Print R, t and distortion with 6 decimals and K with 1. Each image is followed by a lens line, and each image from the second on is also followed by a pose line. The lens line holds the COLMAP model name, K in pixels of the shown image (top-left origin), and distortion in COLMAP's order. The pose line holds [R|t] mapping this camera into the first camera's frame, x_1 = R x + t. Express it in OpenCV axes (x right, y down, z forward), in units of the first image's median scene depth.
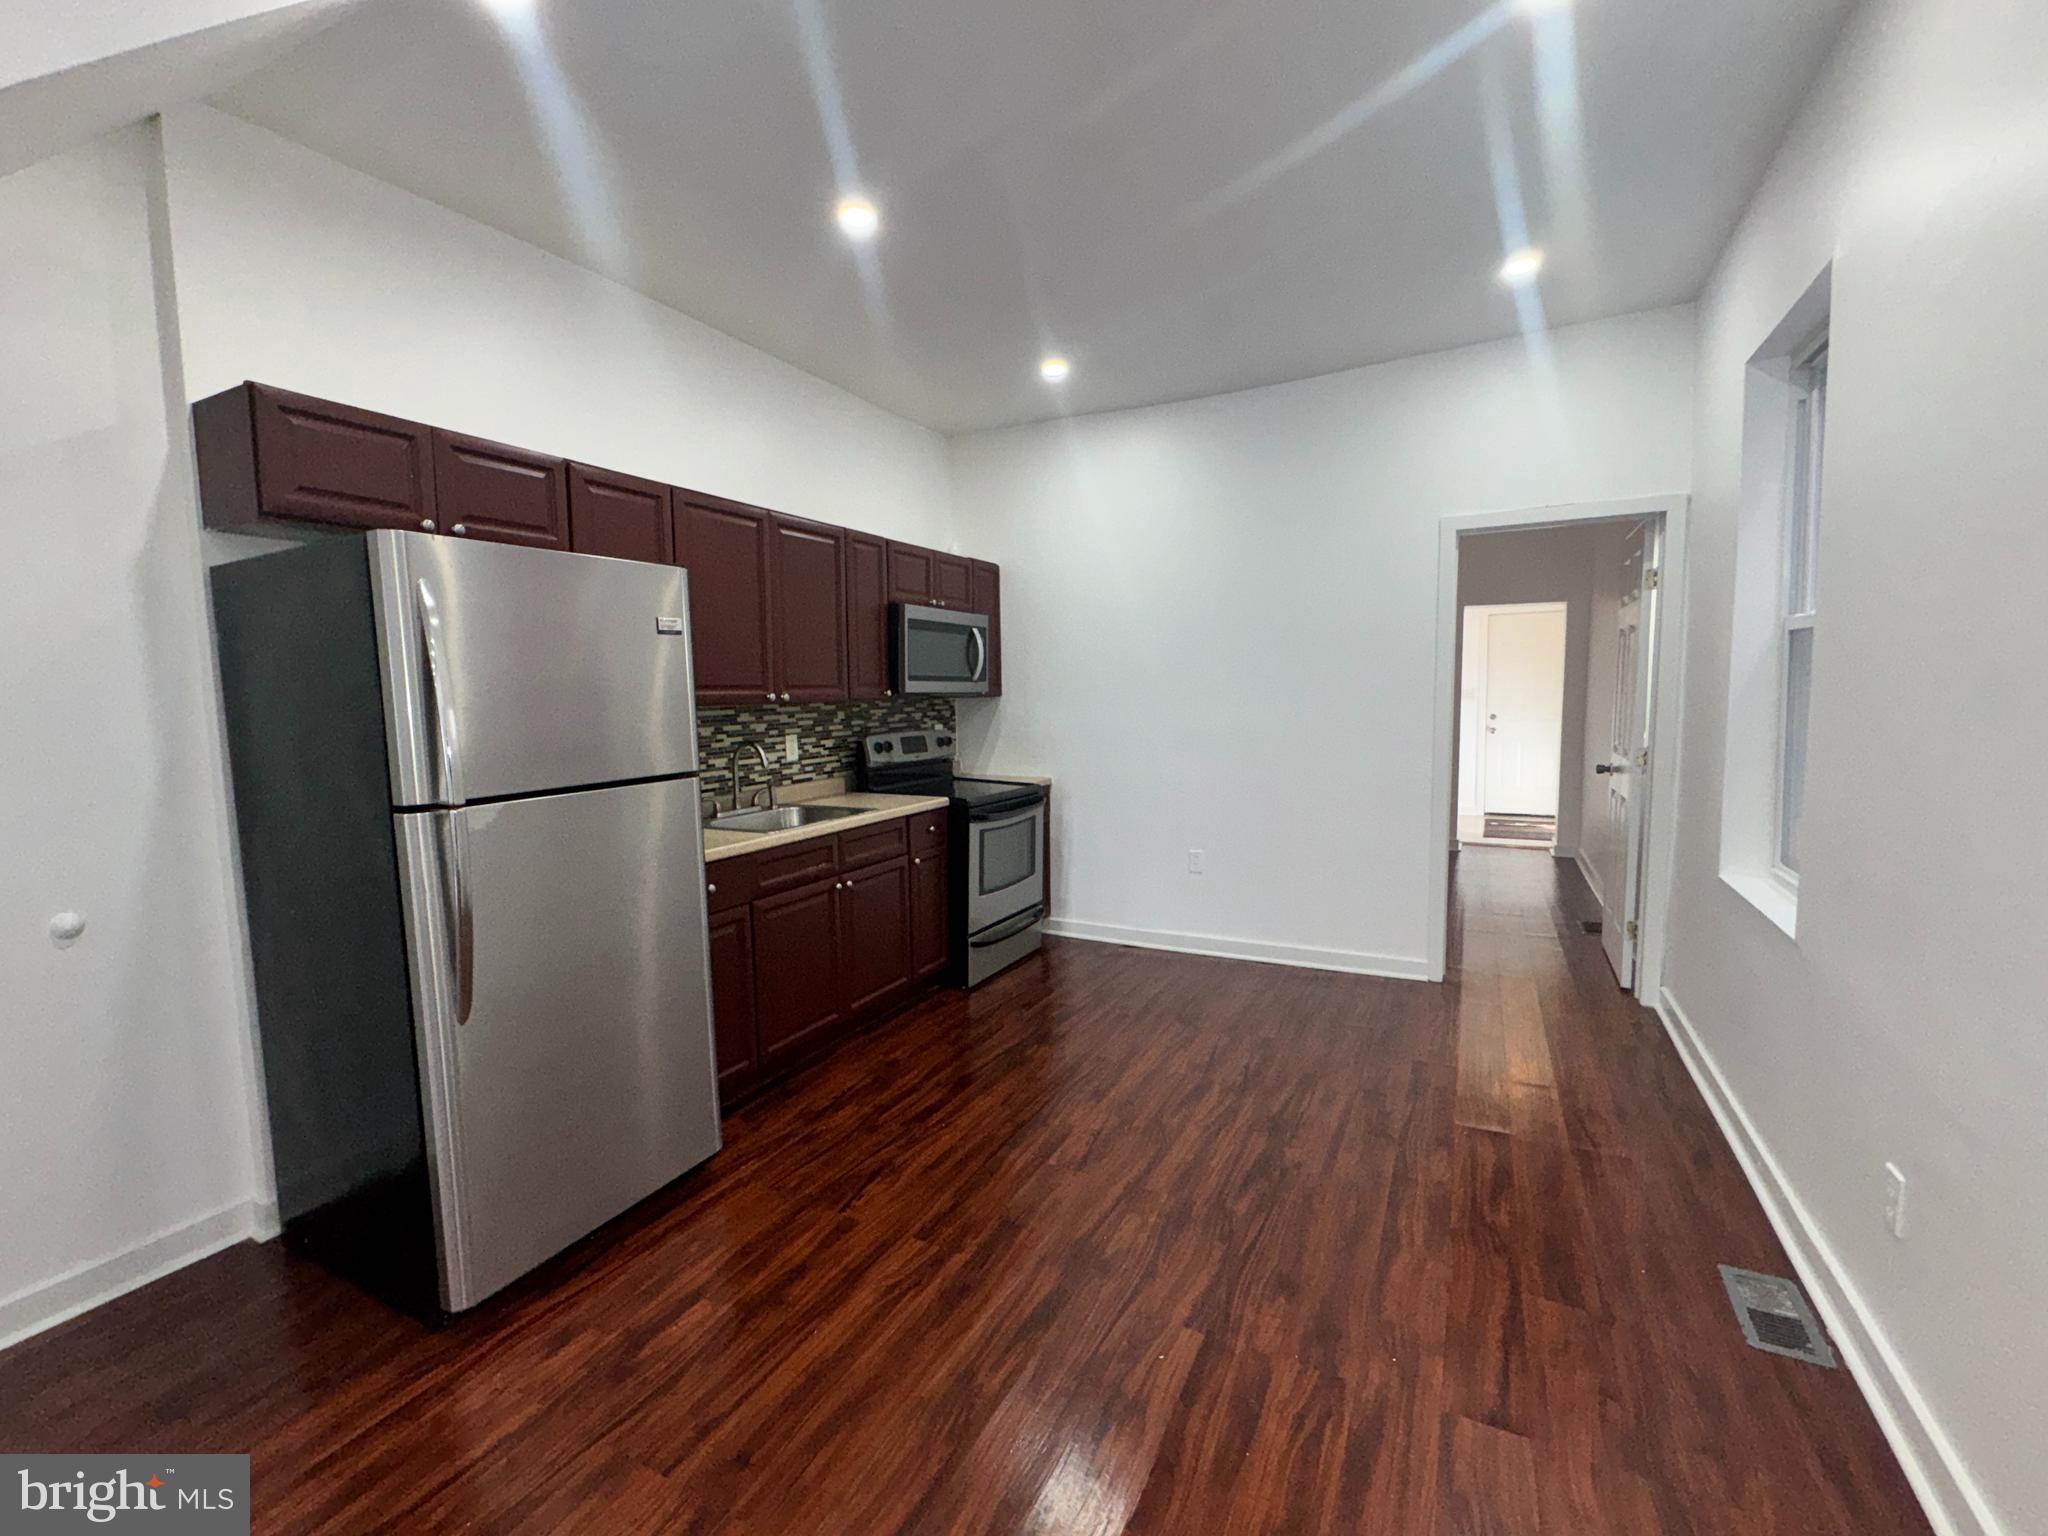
lens RADIAL K [[884.5, 0, 971.8], [0, 884.5, 778.6], [0, 0, 1]] dist [-0.000691, -0.000067]
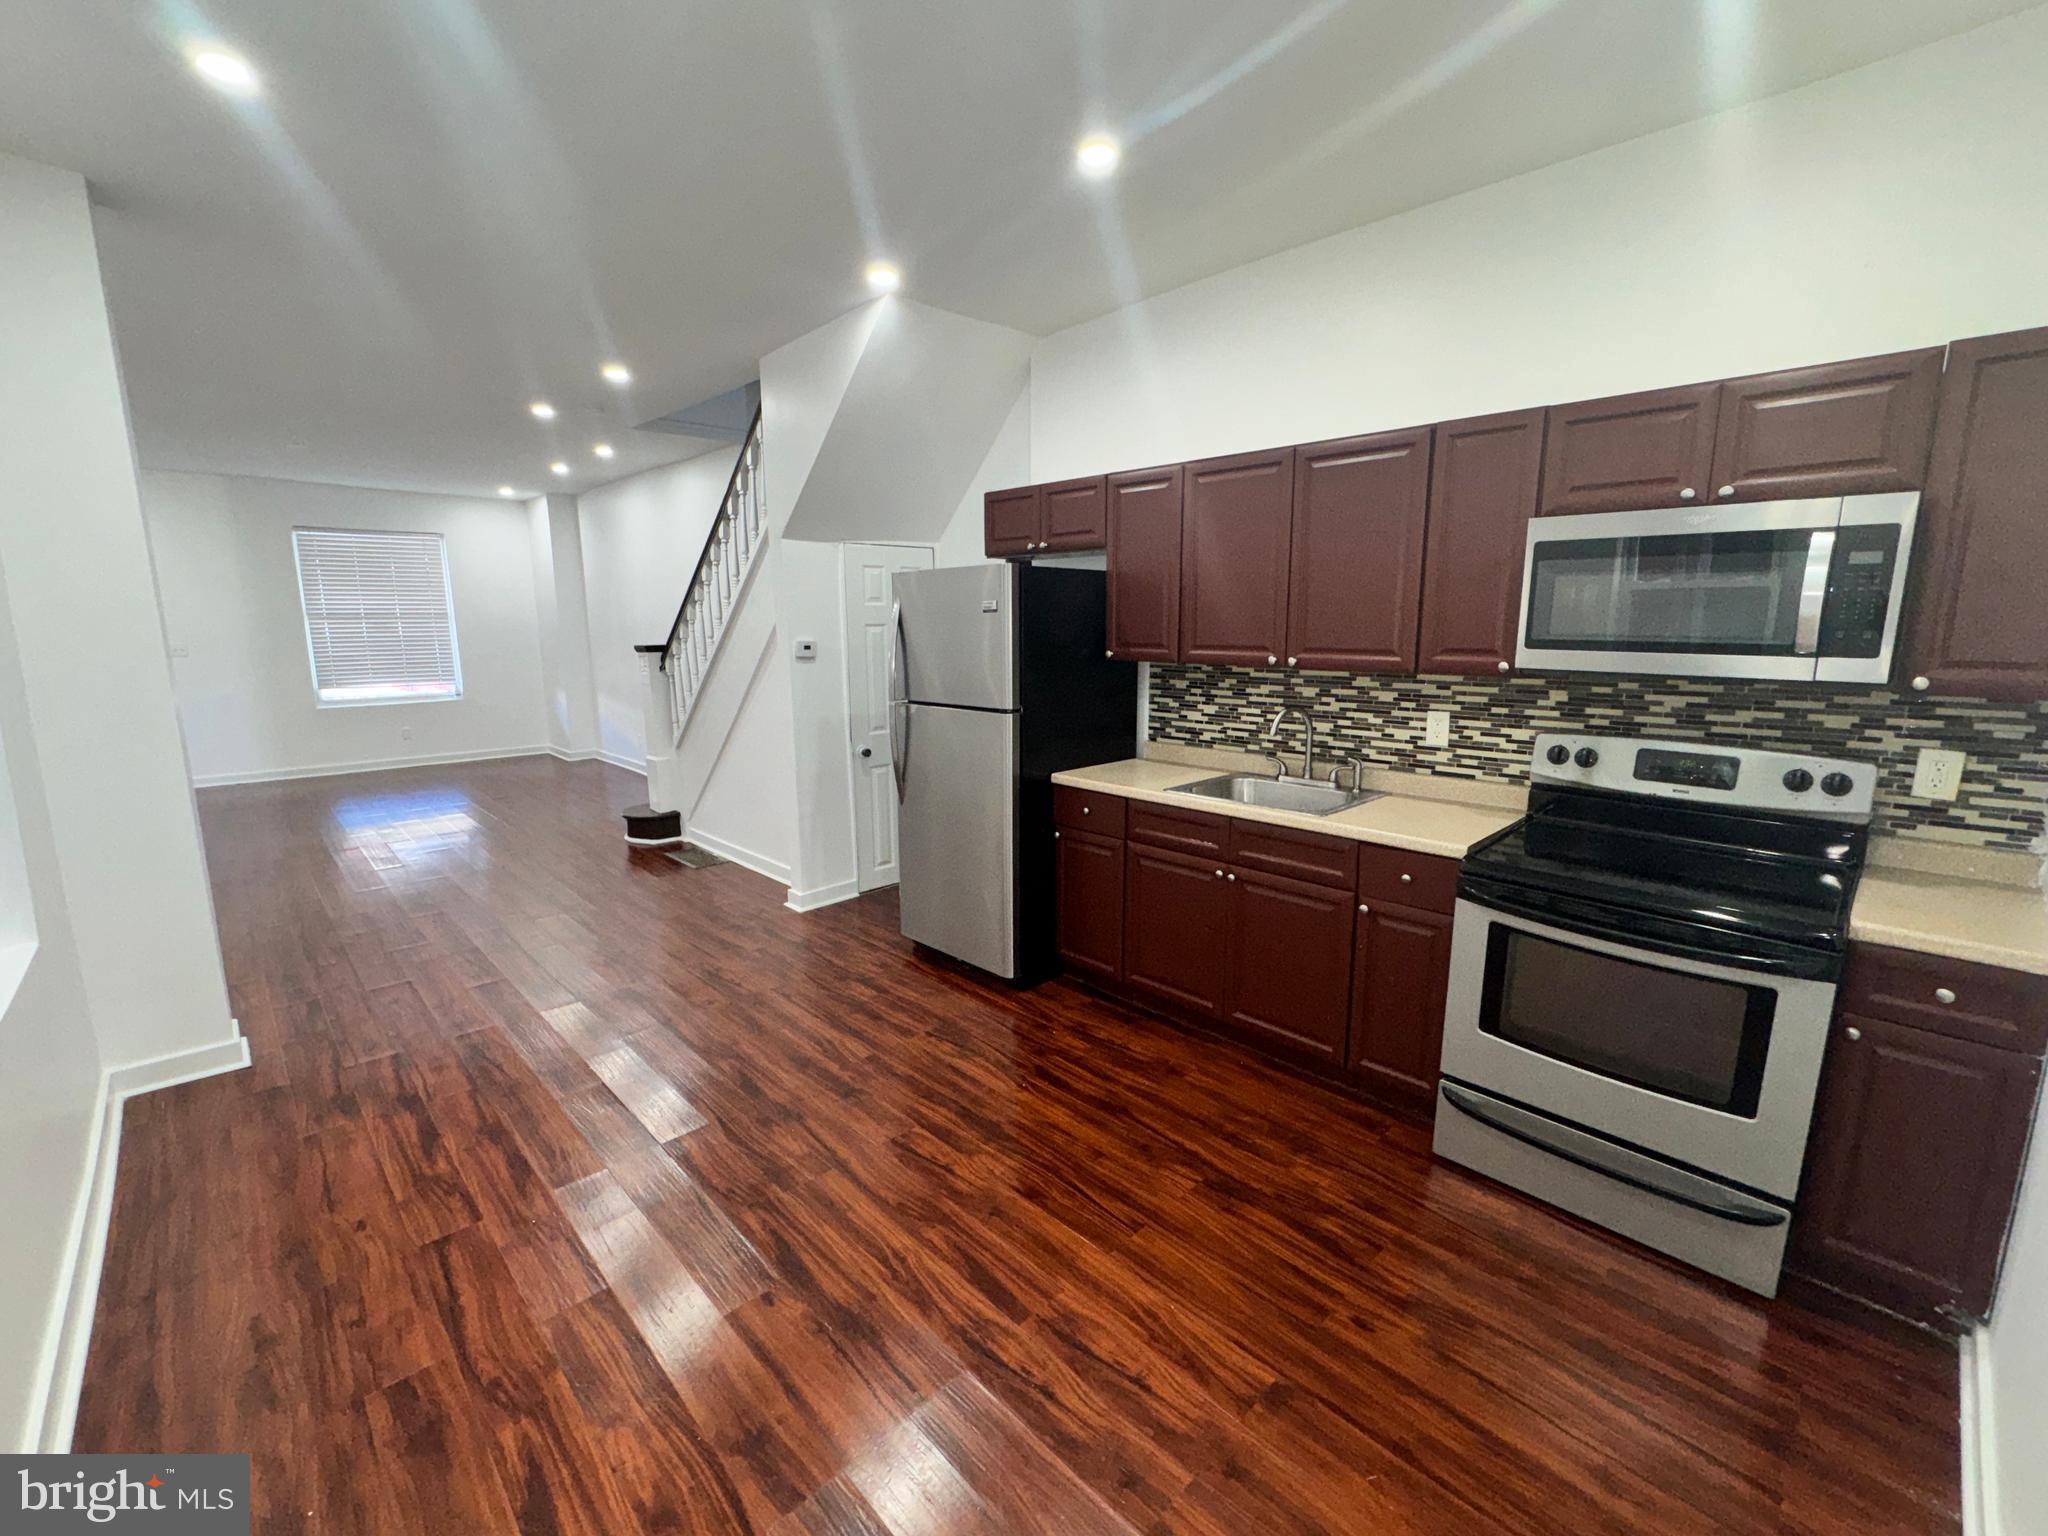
lens RADIAL K [[825.4, 0, 1019.1], [0, 825.4, 765.4], [0, 0, 1]] dist [0.000394, 0.000131]
pose [[-0.266661, 0.187647, -0.945347, 0.594191], [-0.086500, 0.972245, 0.217386, -0.132418], [0.959901, 0.139741, -0.243029, 0.861505]]
